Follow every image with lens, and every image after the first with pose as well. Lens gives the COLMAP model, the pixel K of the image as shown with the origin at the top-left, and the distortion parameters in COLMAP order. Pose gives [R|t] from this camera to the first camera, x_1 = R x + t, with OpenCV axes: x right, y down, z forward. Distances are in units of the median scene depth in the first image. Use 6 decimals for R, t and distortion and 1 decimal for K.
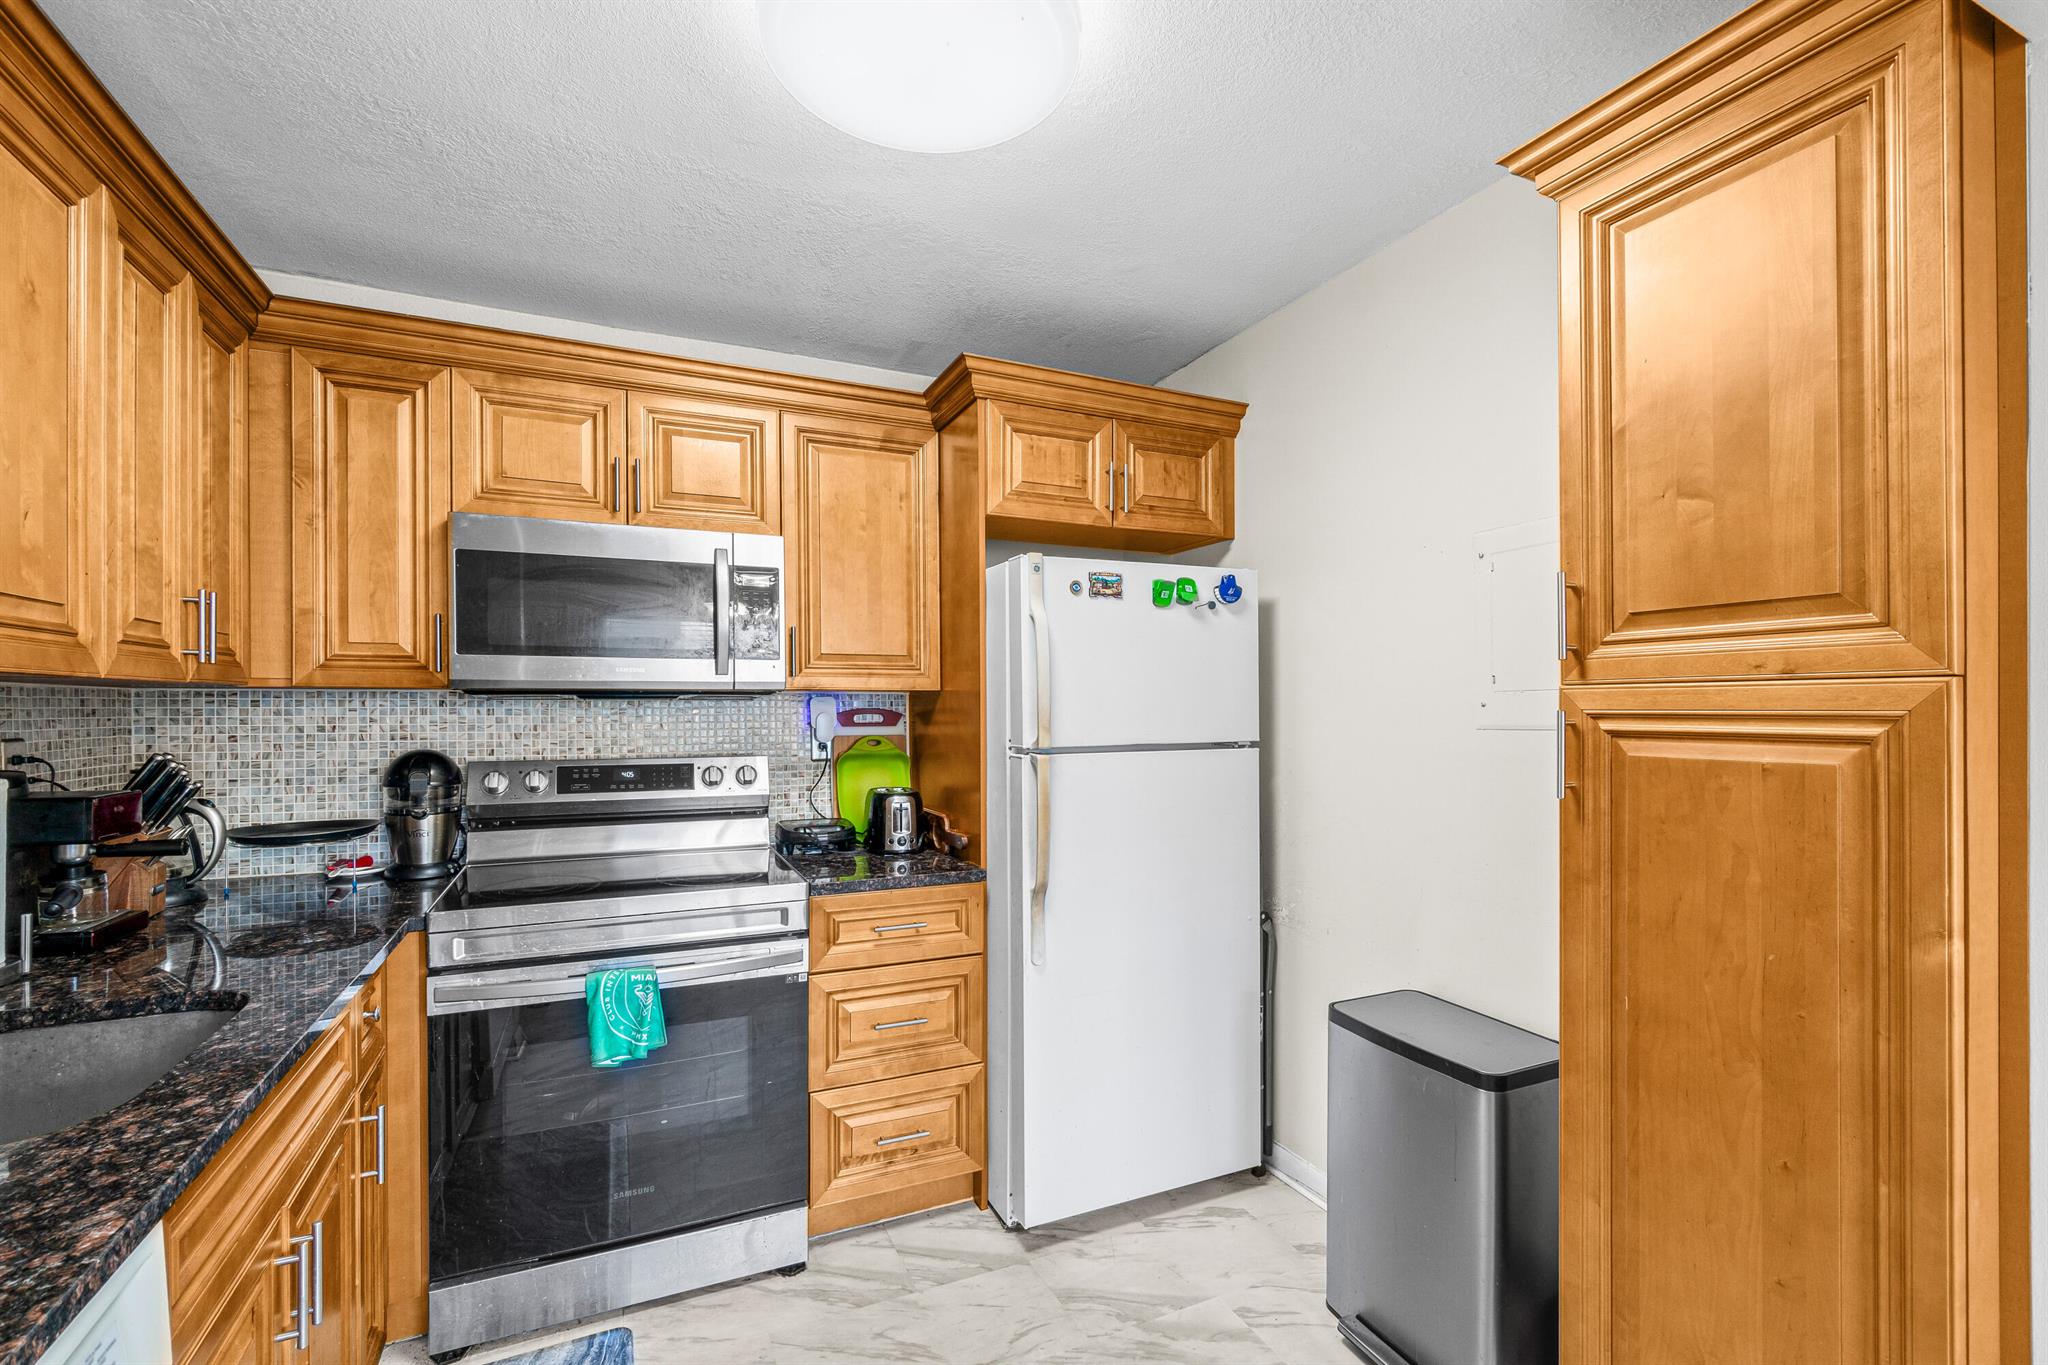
lens RADIAL K [[897.0, 0, 1022.8], [0, 897.0, 711.7], [0, 0, 1]] dist [-0.002954, 0.000256]
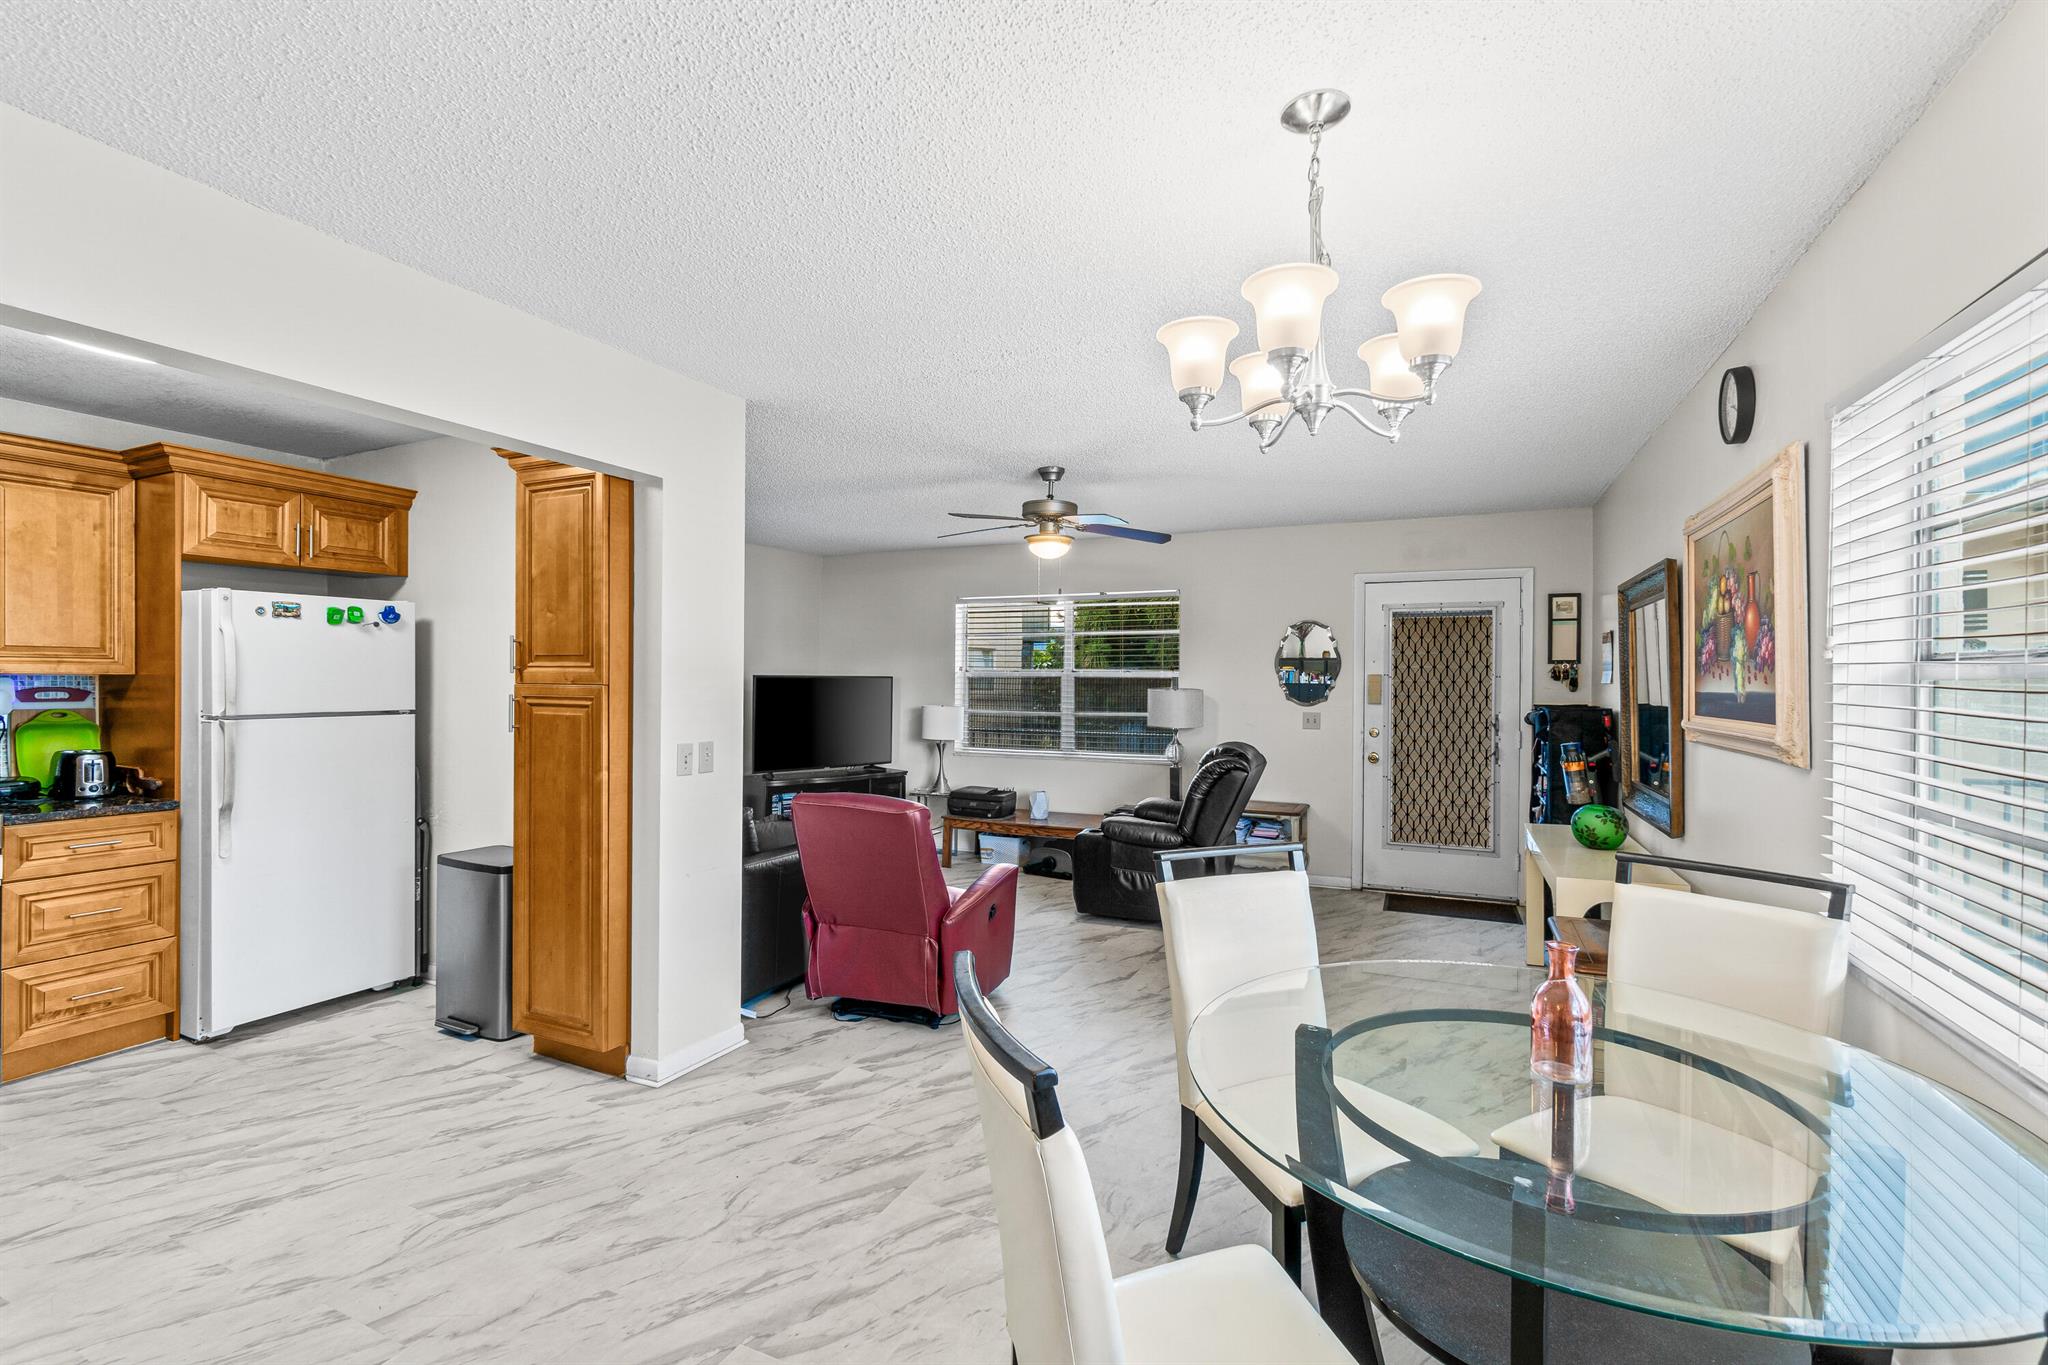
lens RADIAL K [[896.2, 0, 1028.3], [0, 896.2, 683.5], [0, 0, 1]] dist [-0.001962, -0.000210]
pose [[0.763354, 0.006985, 0.645942, 0.071310], [-0.008865, 0.999961, -0.000337, -0.024646], [-0.645919, -0.005469, 0.763386, -0.988632]]
